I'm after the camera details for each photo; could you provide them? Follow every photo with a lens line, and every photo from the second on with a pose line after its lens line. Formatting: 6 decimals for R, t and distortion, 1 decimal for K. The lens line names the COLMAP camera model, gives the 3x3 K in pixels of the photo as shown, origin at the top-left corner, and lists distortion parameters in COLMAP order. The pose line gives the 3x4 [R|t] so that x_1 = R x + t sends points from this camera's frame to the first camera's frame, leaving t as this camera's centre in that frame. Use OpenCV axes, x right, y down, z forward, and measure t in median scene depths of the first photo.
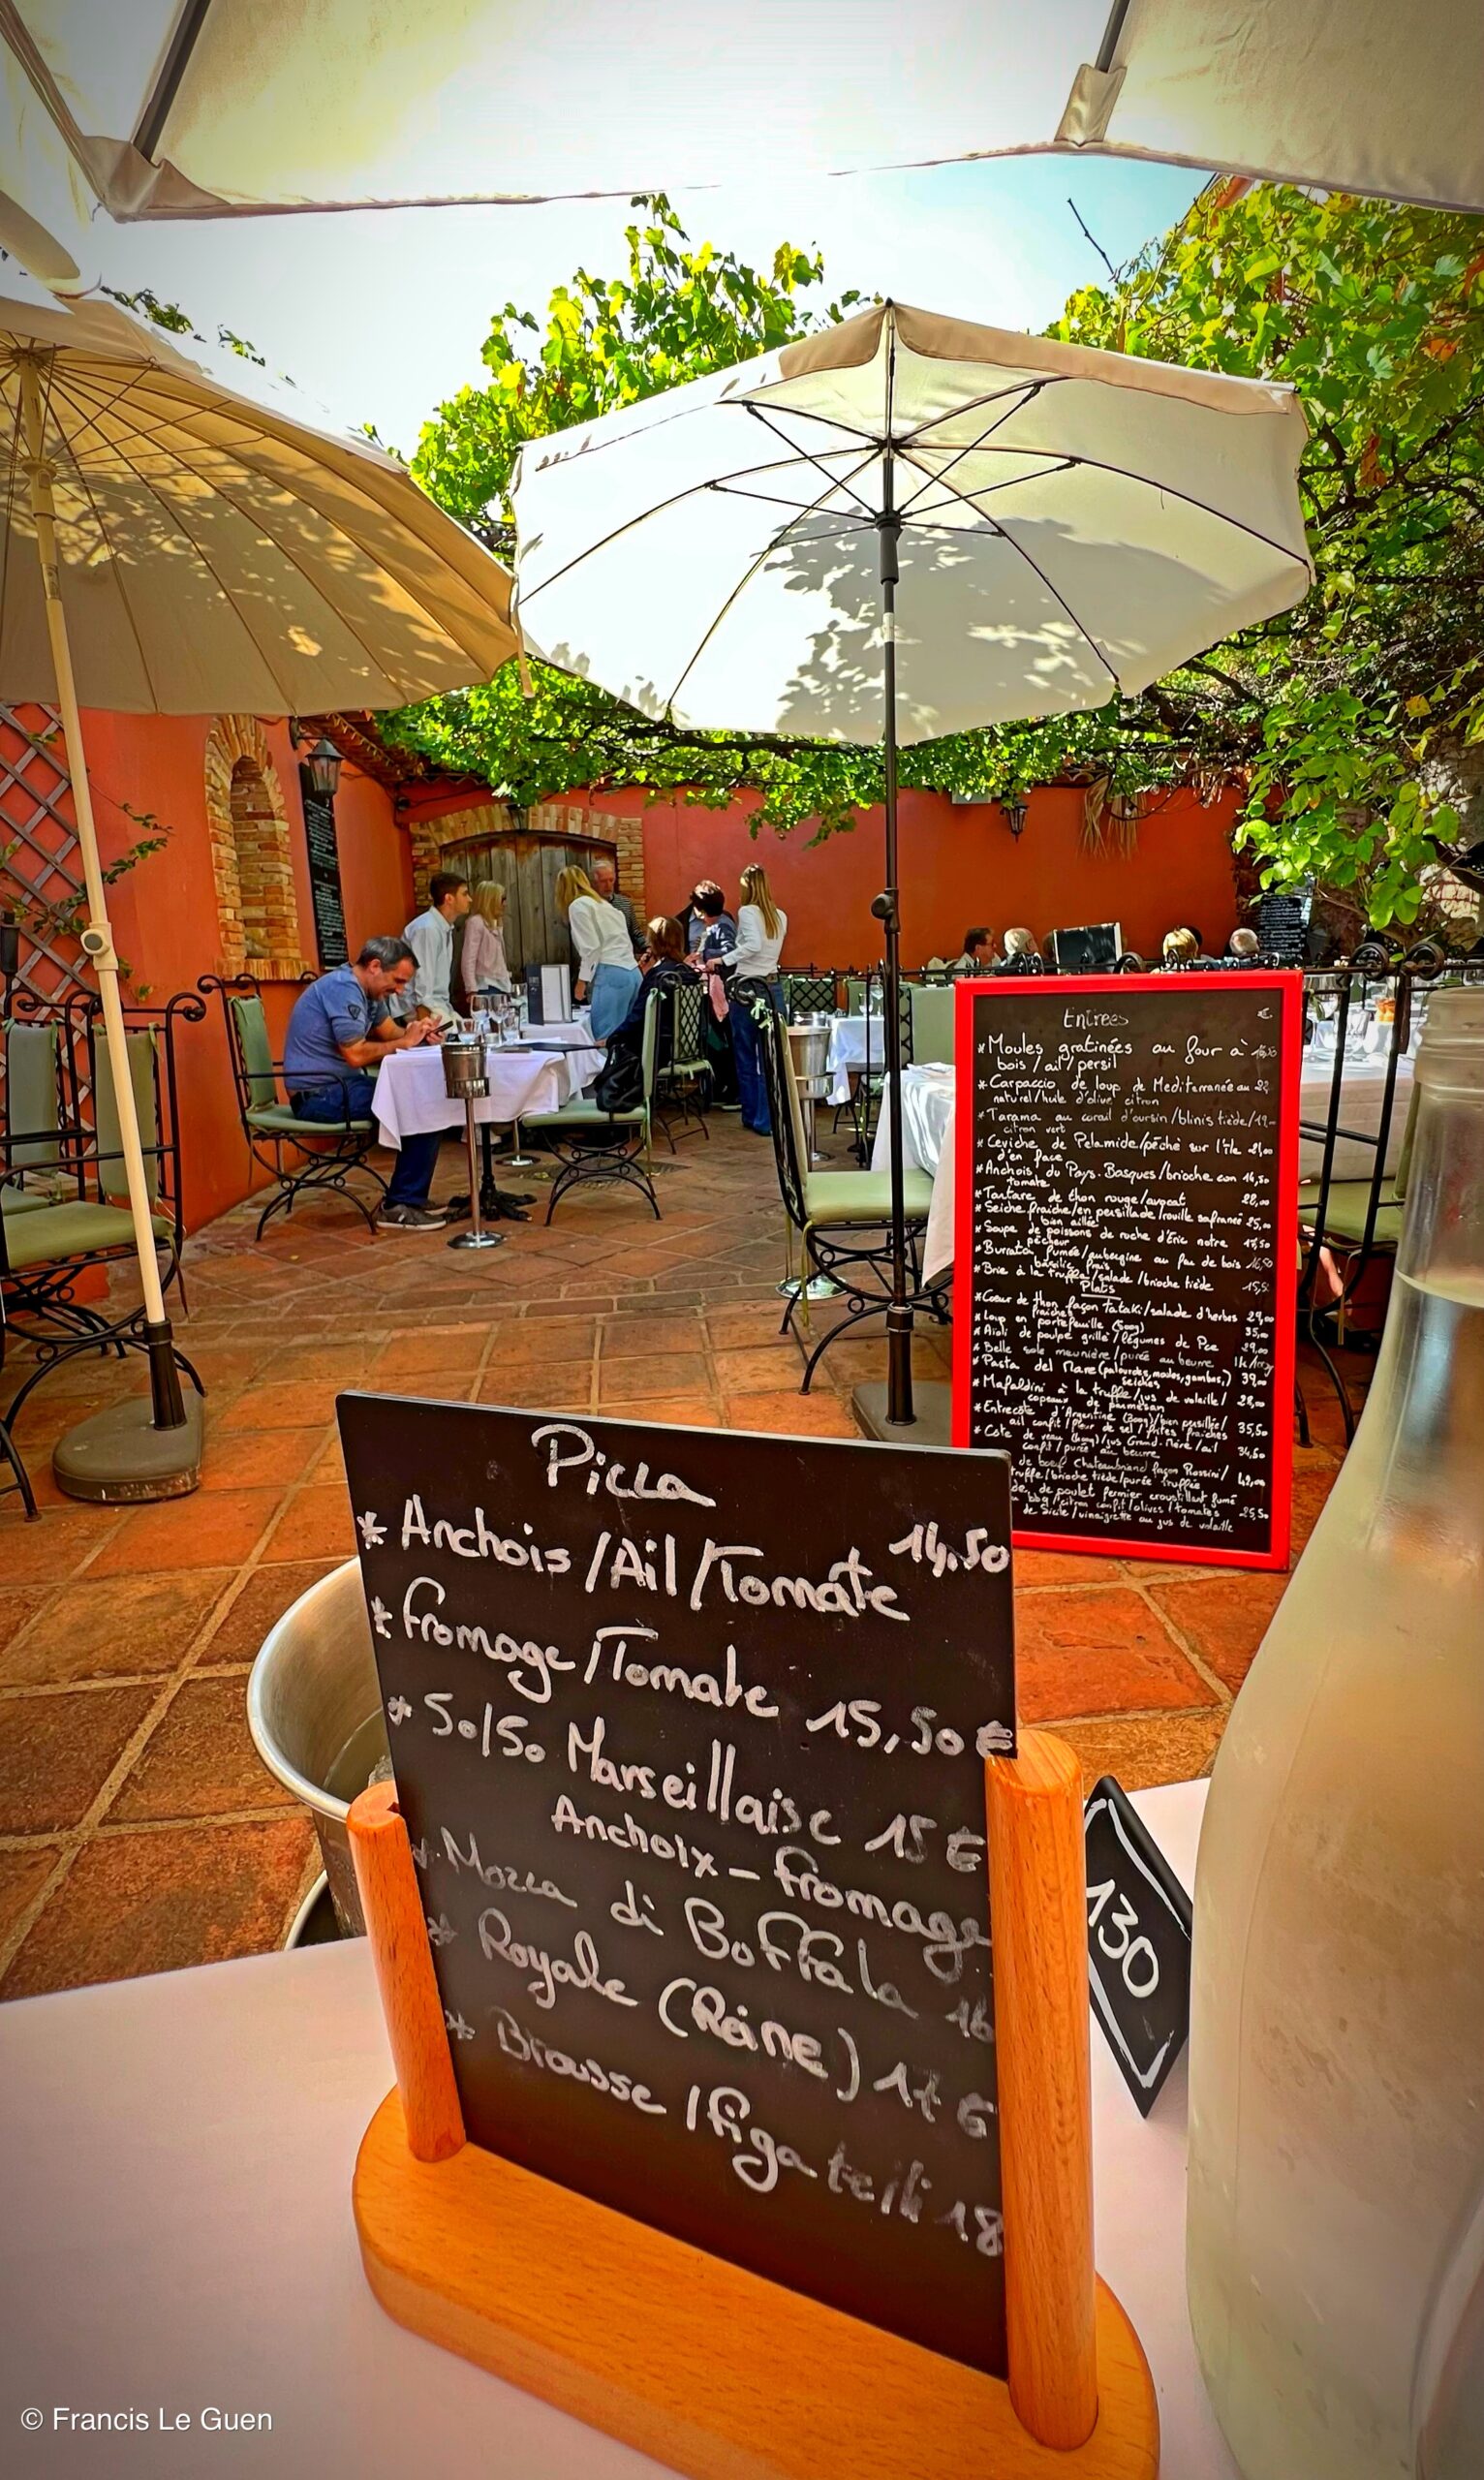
lens RADIAL K [[1171.4, 0, 742.2], [0, 1171.4, 1233.2], [0, 0, 1]] dist [-0.001883, 0.000497]
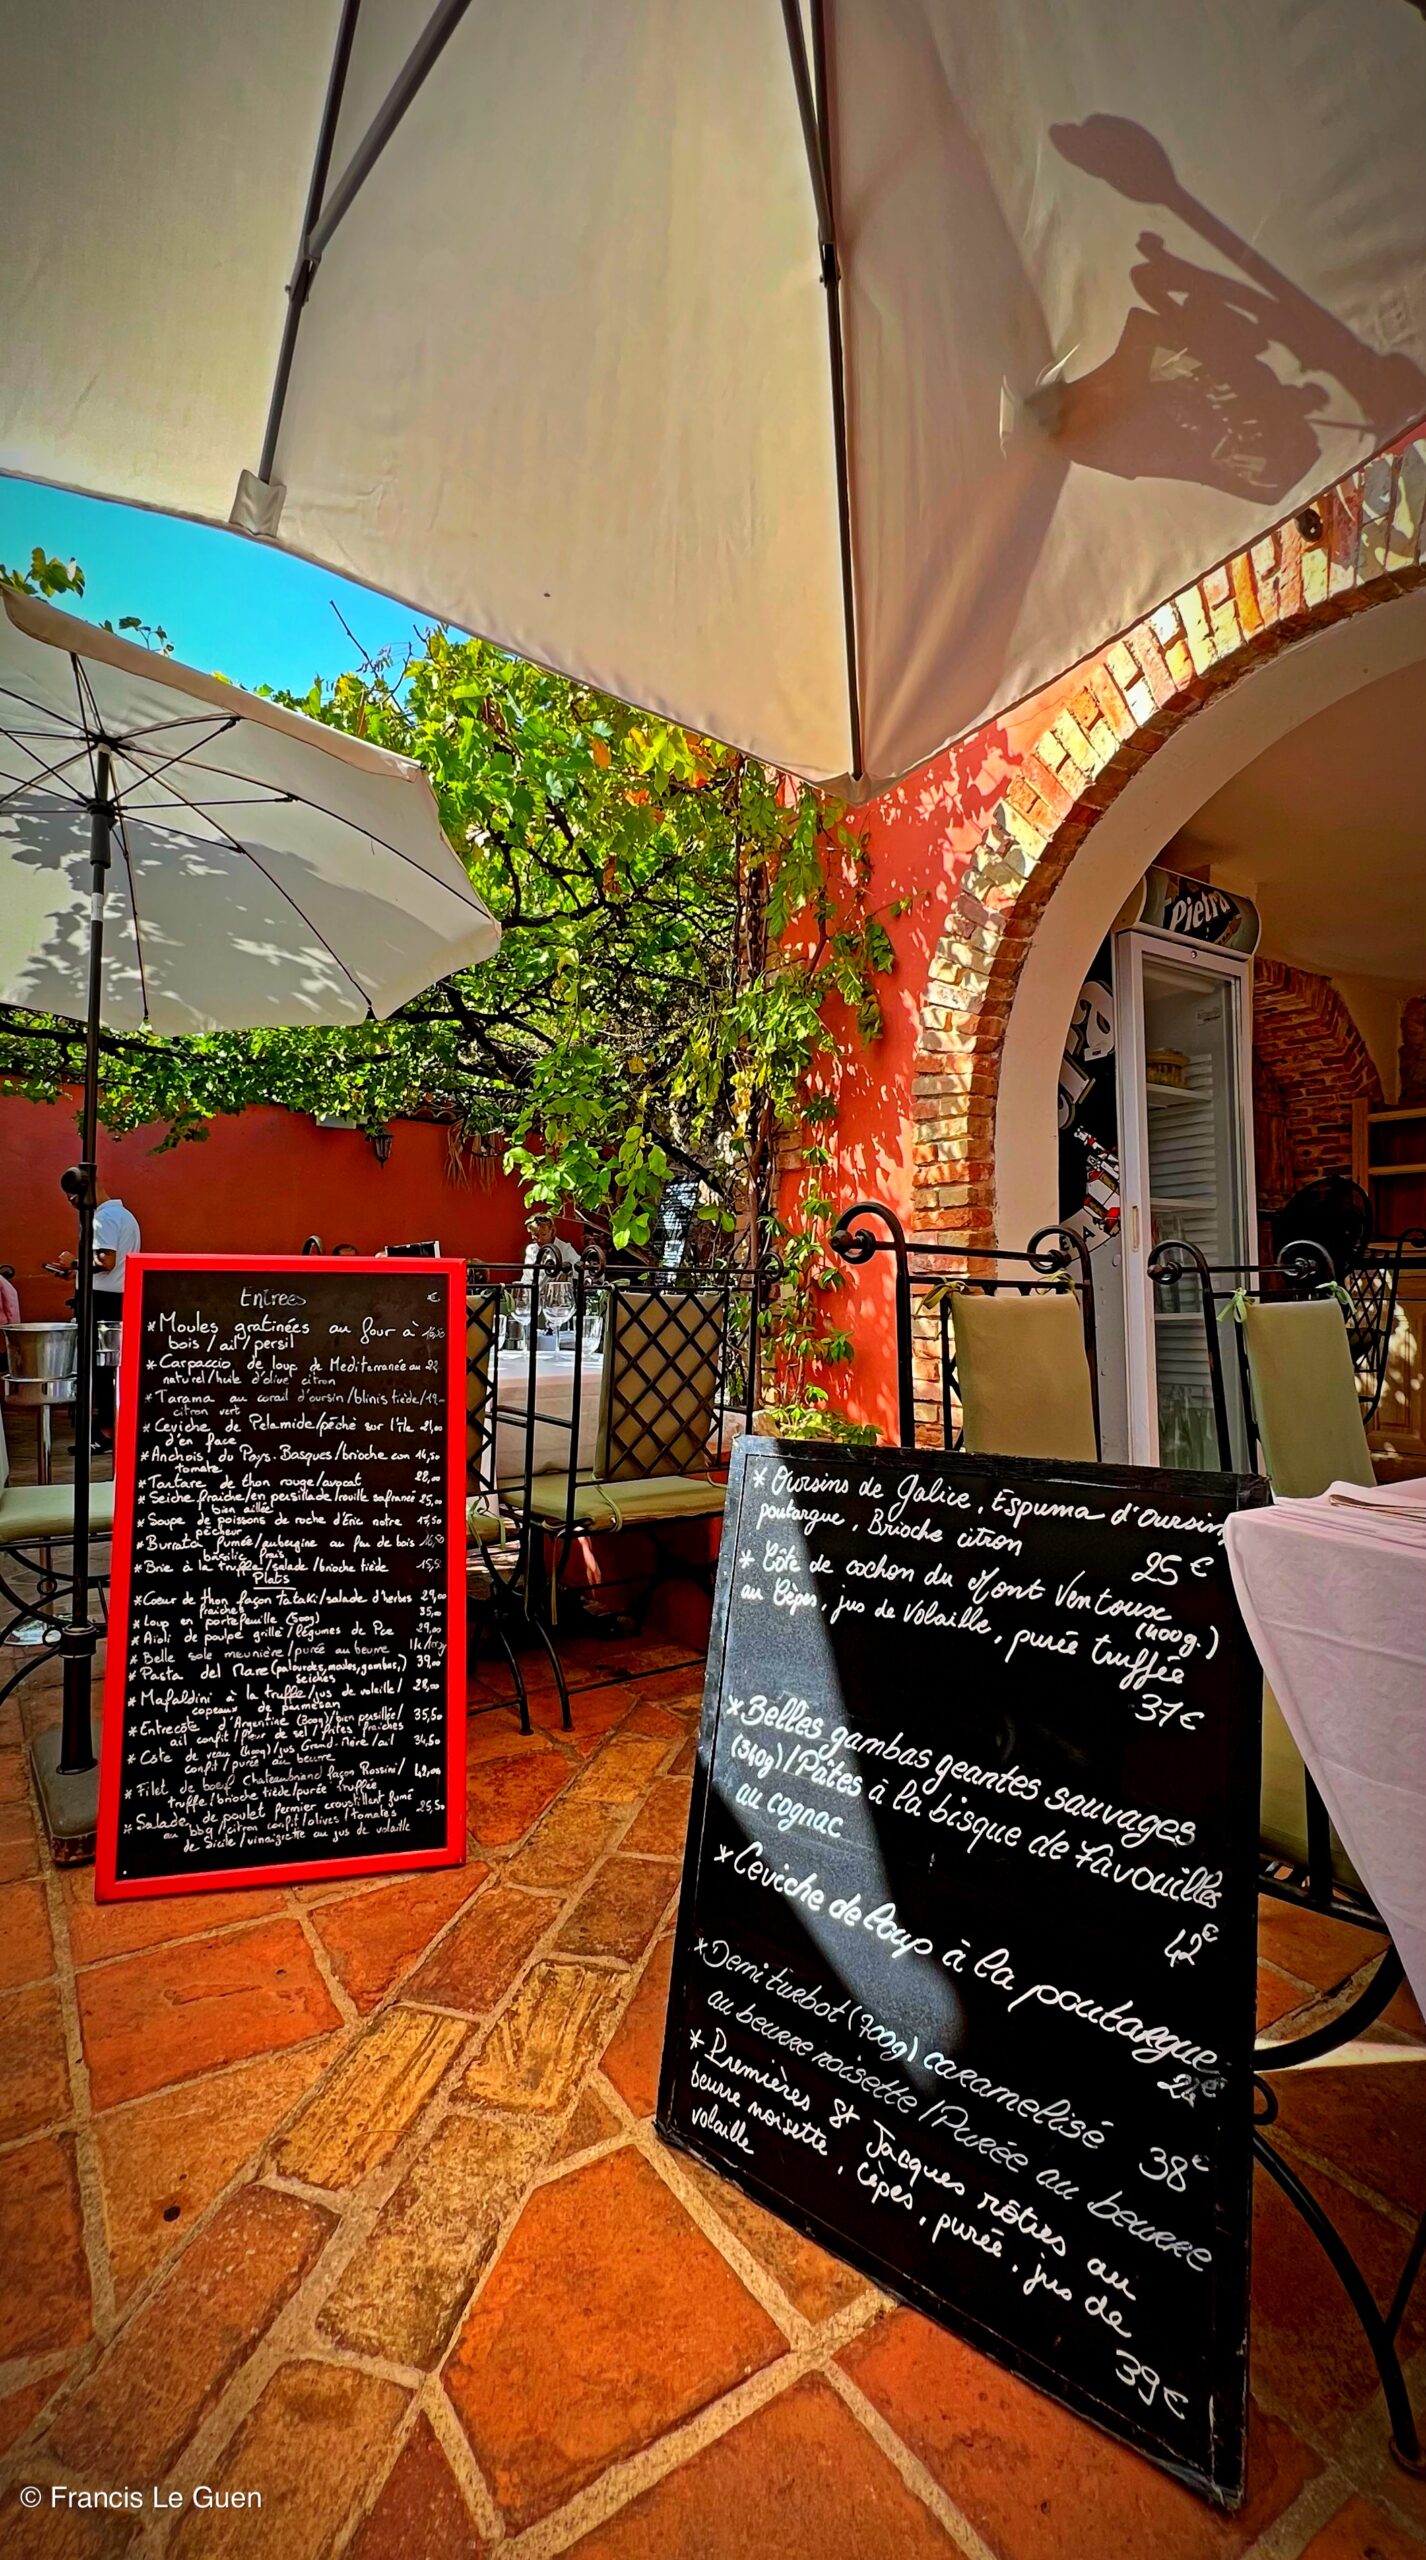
lens RADIAL K [[1204.1, 0, 713.0], [0, 1204.1, 1290.6], [0, 0, 1]] dist [0.004959, 0.000311]
pose [[0.880302, 0.040816, 0.472654, 0.146131], [0.065001, 0.976519, -0.205391, 0.041680], [-0.469939, 0.211529, 0.856979, -0.041659]]
